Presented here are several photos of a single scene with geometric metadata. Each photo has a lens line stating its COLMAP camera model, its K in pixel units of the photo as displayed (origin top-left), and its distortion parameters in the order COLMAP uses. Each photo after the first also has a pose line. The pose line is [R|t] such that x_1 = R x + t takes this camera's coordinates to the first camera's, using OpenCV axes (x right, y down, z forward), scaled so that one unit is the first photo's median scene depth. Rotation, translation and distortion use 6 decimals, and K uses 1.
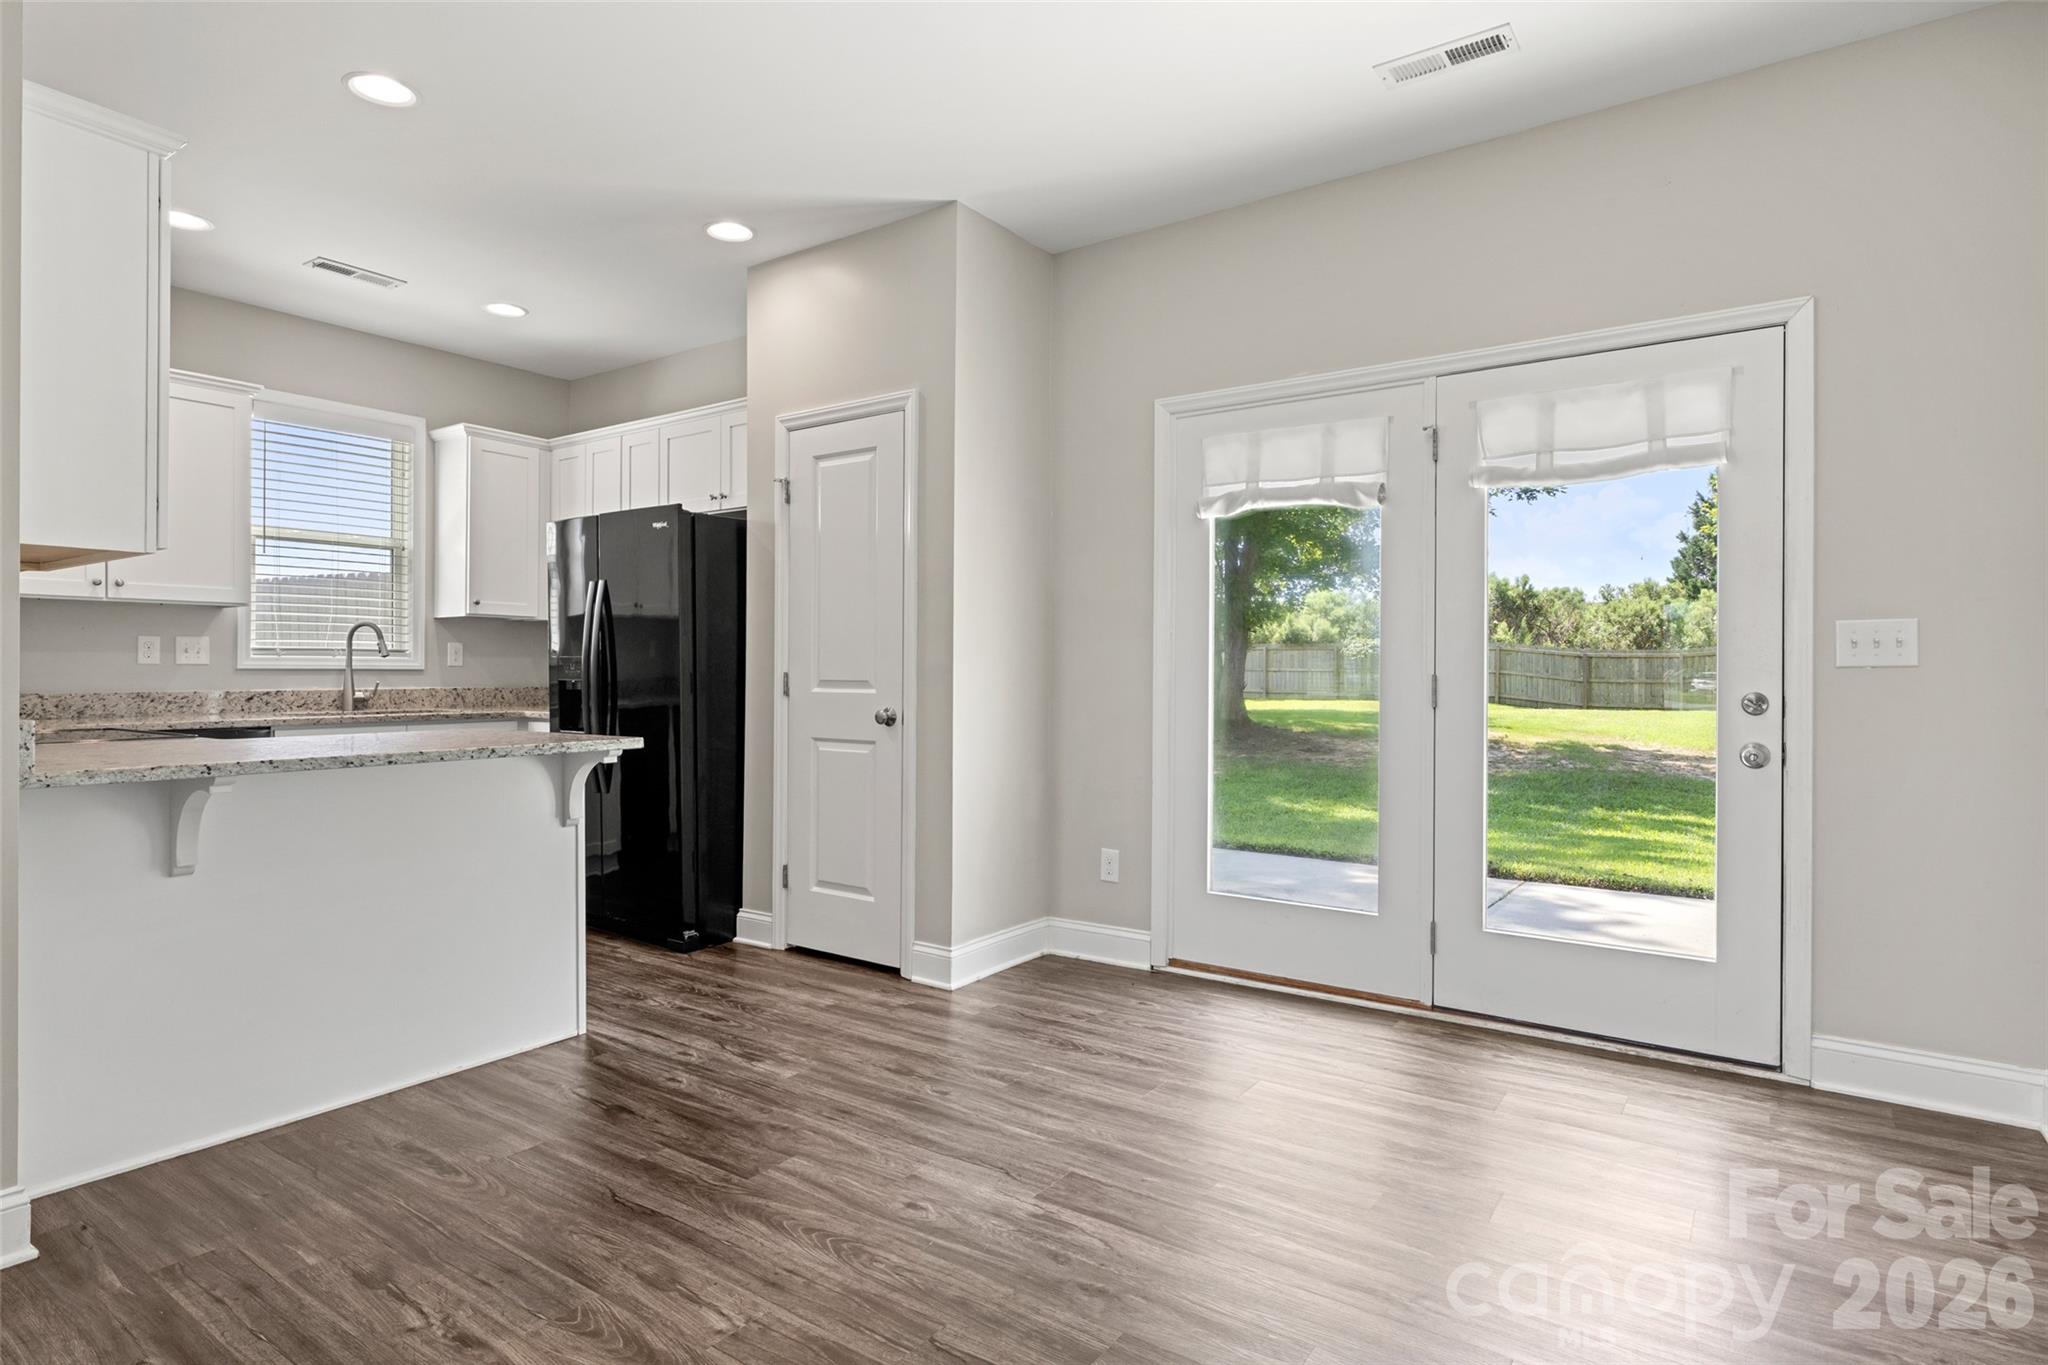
lens RADIAL K [[1052.8, 0, 1043.1], [0, 1052.8, 681.0], [0, 0, 1]] dist [-0.006171, -0.001994]
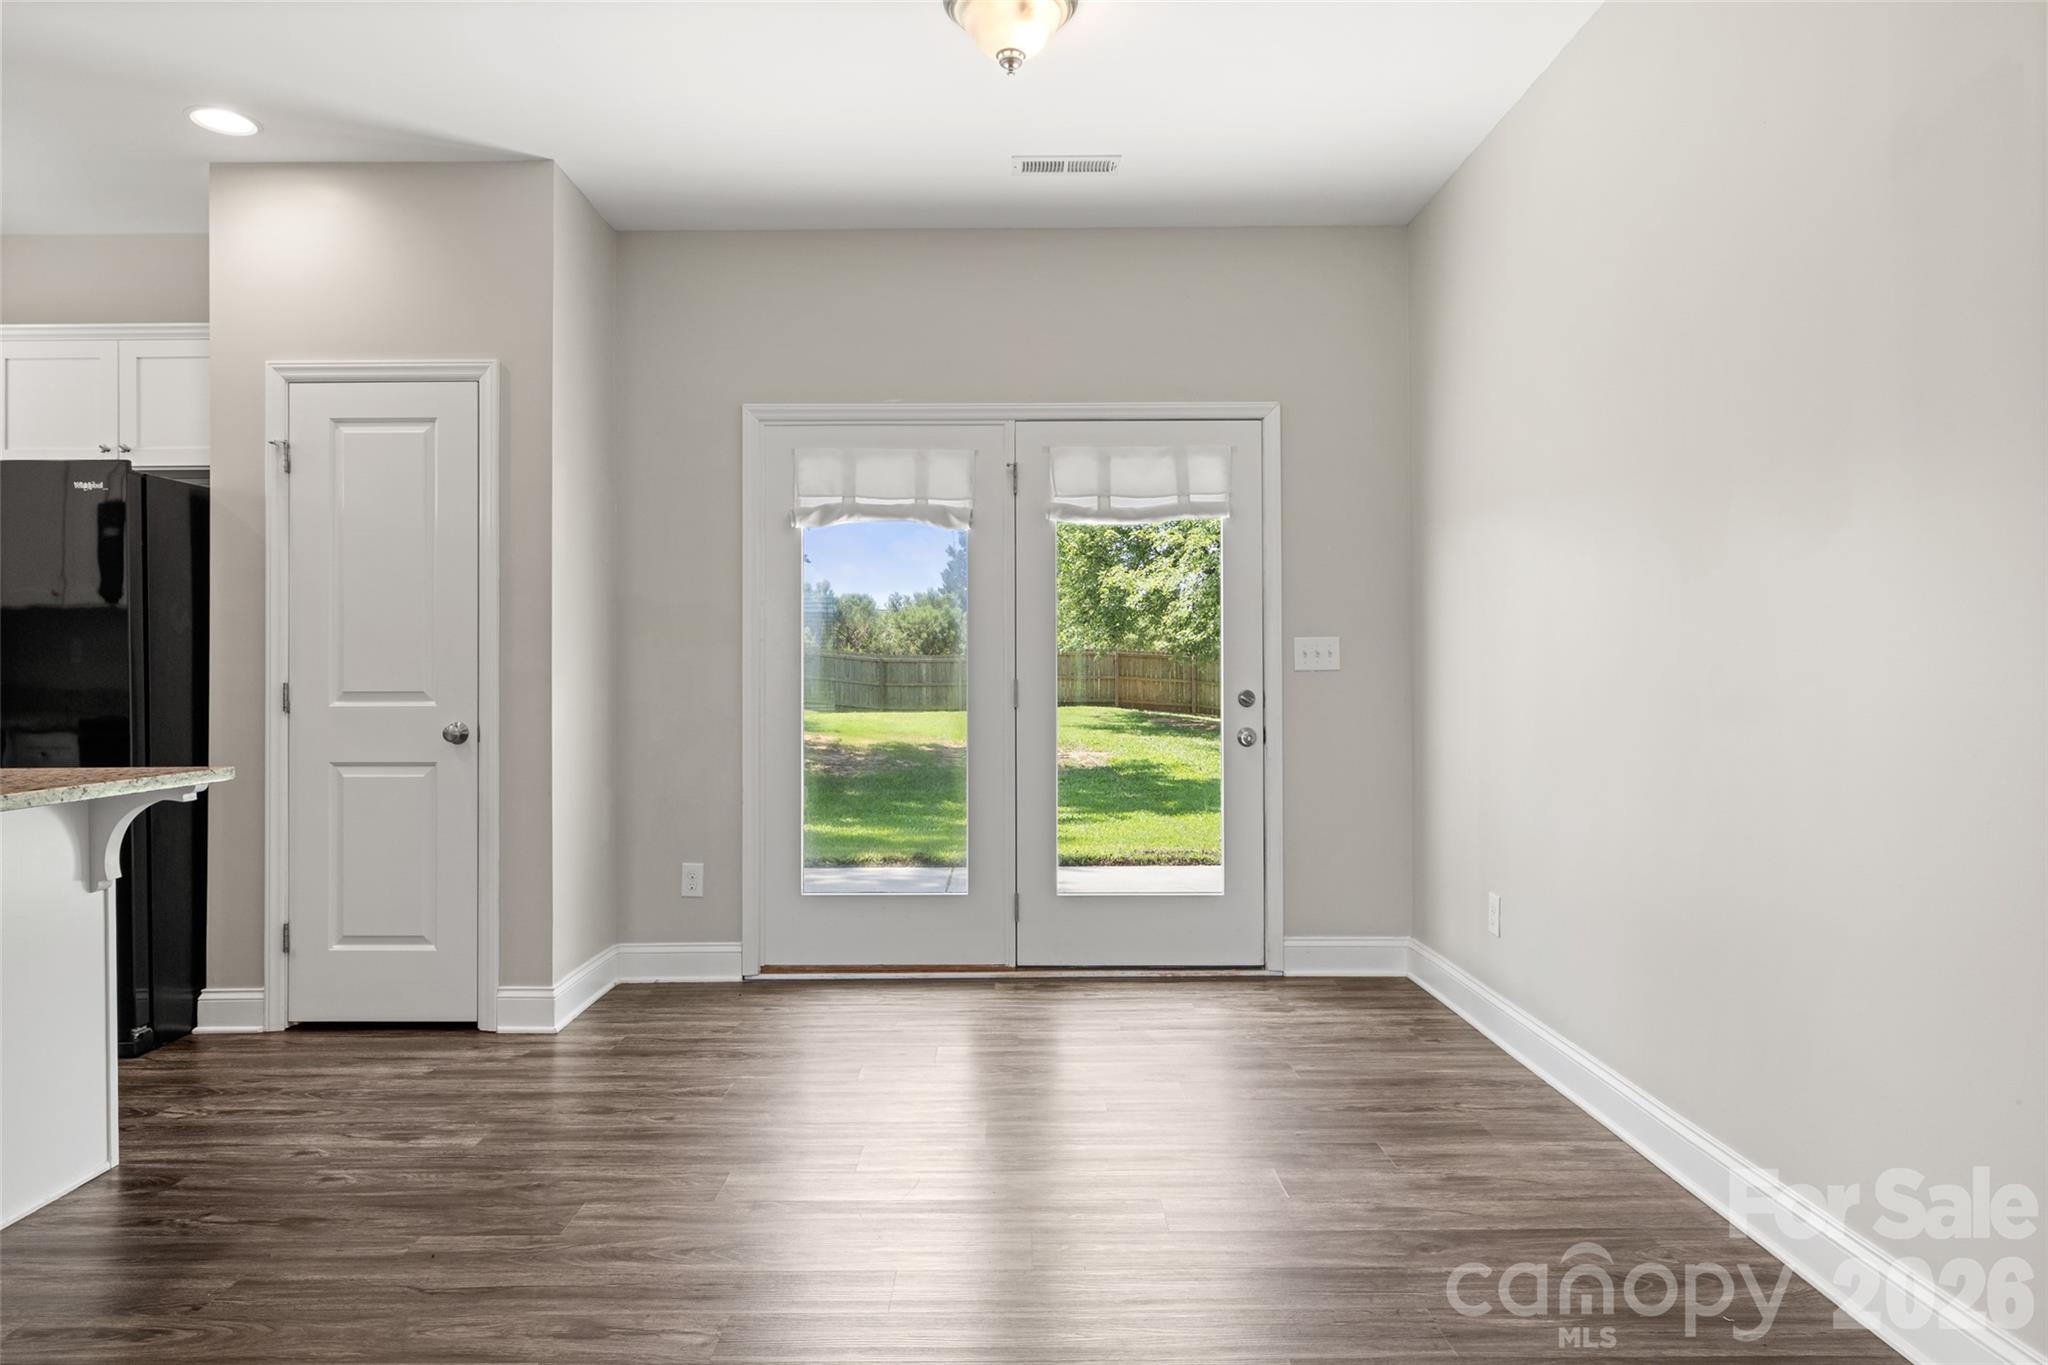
lens RADIAL K [[1132.6, 0, 1016.1], [0, 1132.6, 684.3], [0, 0, 1]] dist [-0.014815, 0.002689]
pose [[0.825579, -0.010847, 0.564183, -0.304422], [0.012601, 0.999920, 0.000785, -0.001031], [-0.564146, 0.006462, 0.825650, -0.024123]]
